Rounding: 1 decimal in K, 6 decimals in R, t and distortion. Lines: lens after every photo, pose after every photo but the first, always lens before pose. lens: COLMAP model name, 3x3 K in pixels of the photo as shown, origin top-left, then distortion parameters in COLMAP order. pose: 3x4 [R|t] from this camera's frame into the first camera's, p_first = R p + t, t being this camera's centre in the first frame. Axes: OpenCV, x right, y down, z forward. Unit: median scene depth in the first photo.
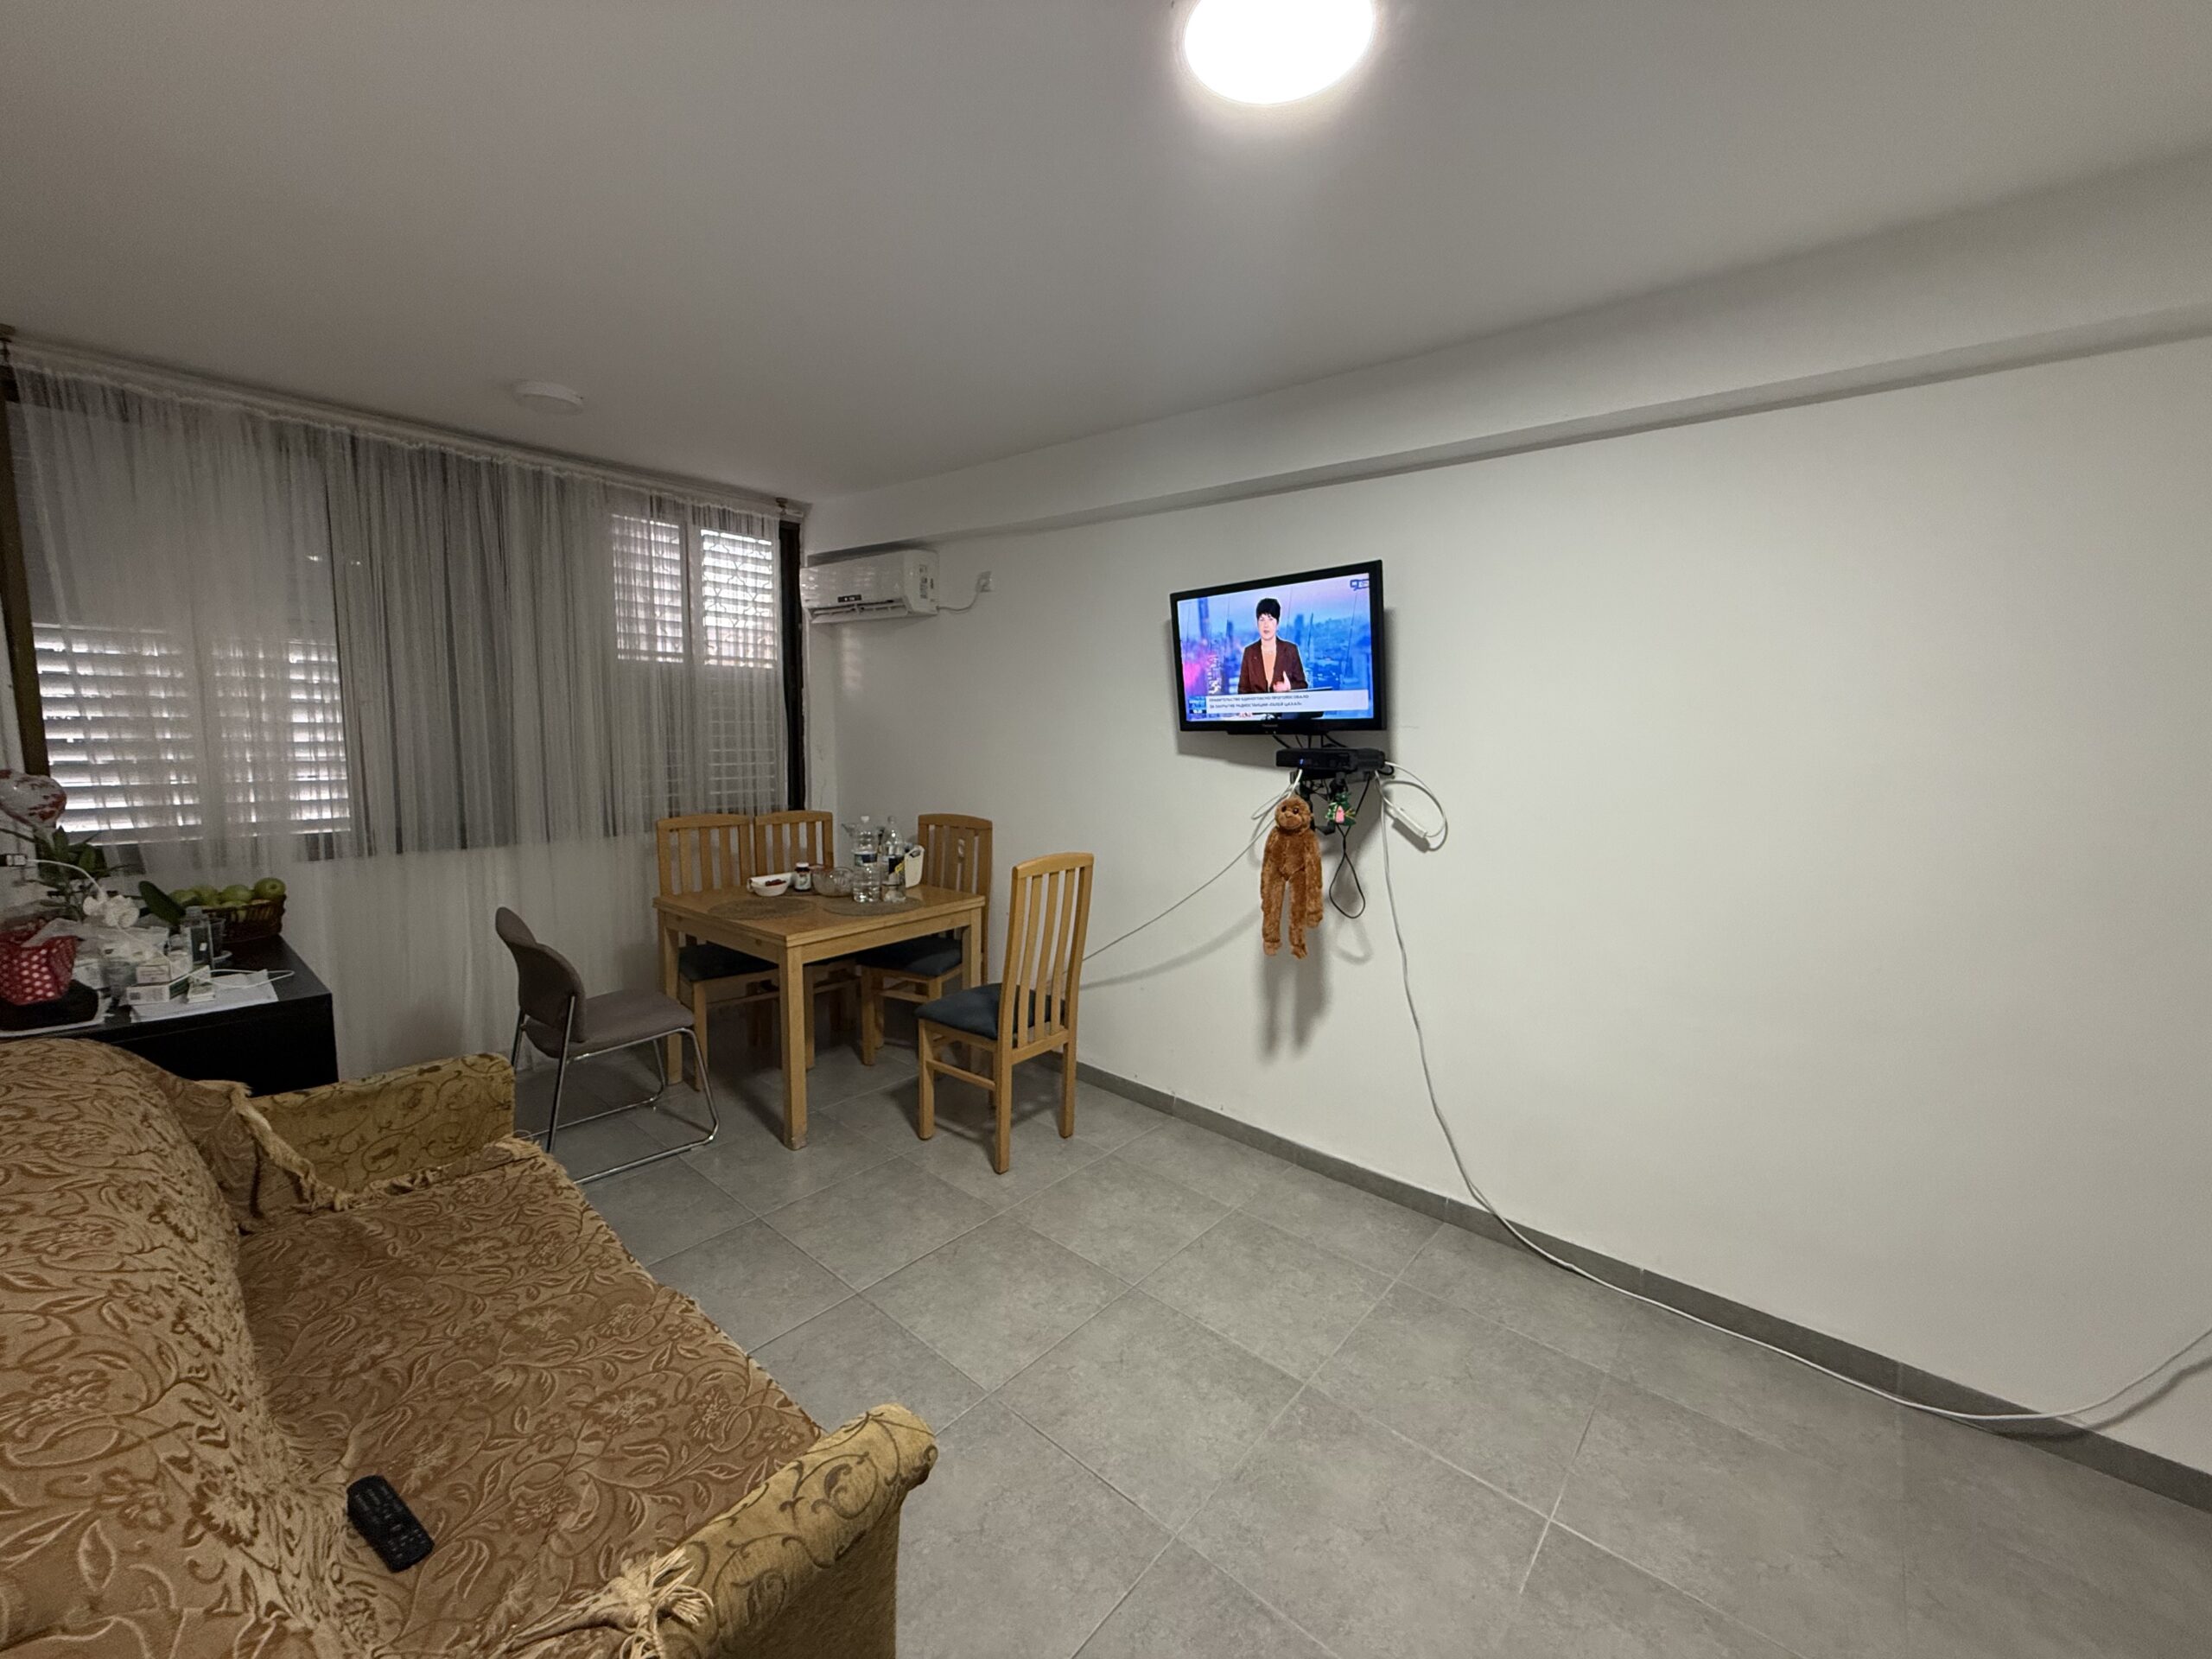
lens RADIAL K [[880.2, 0, 1104.7], [0, 880.2, 832.8], [0, 0, 1]] dist [0.000477, -0.000606]
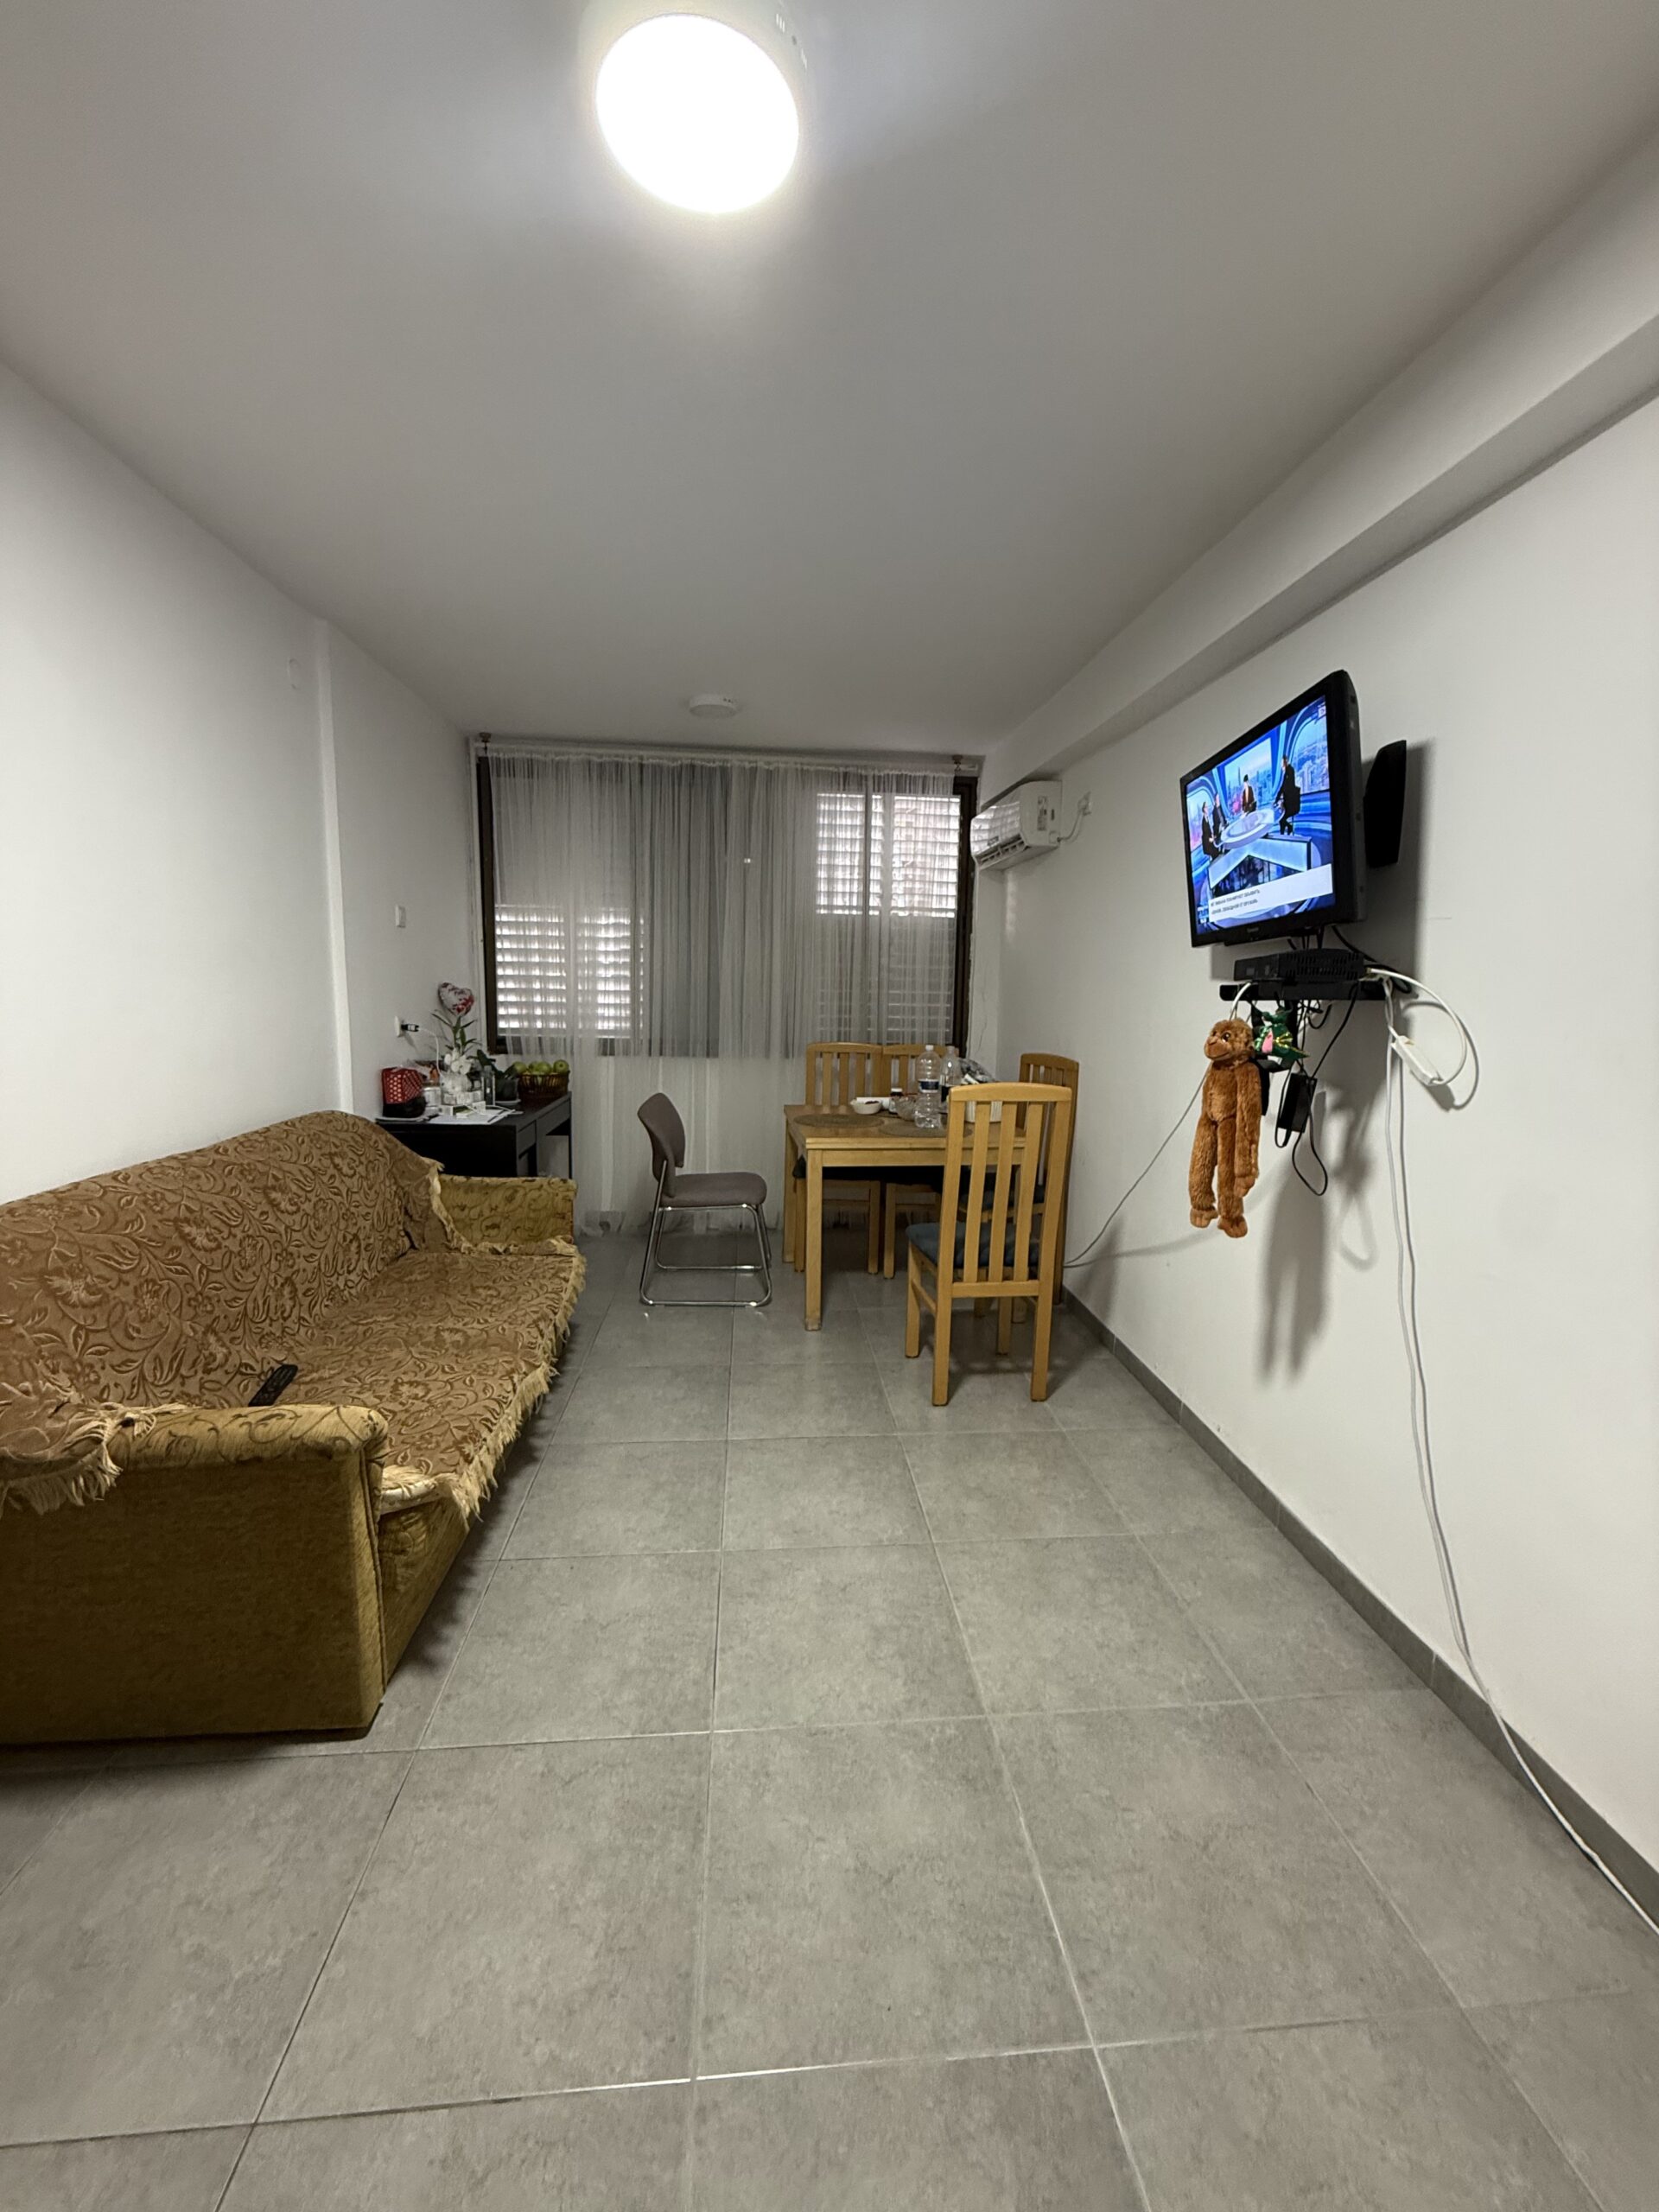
lens RADIAL K [[880.2, 0, 829.5], [0, 880.2, 1106.0], [0, 0, 1]] dist [0.000477, -0.000606]
pose [[0.717494, 0.089419, -0.690801, 0.455580], [-0.092901, 0.995150, 0.032325, 0.037467], [0.690342, 0.040984, 0.722322, 0.206756]]
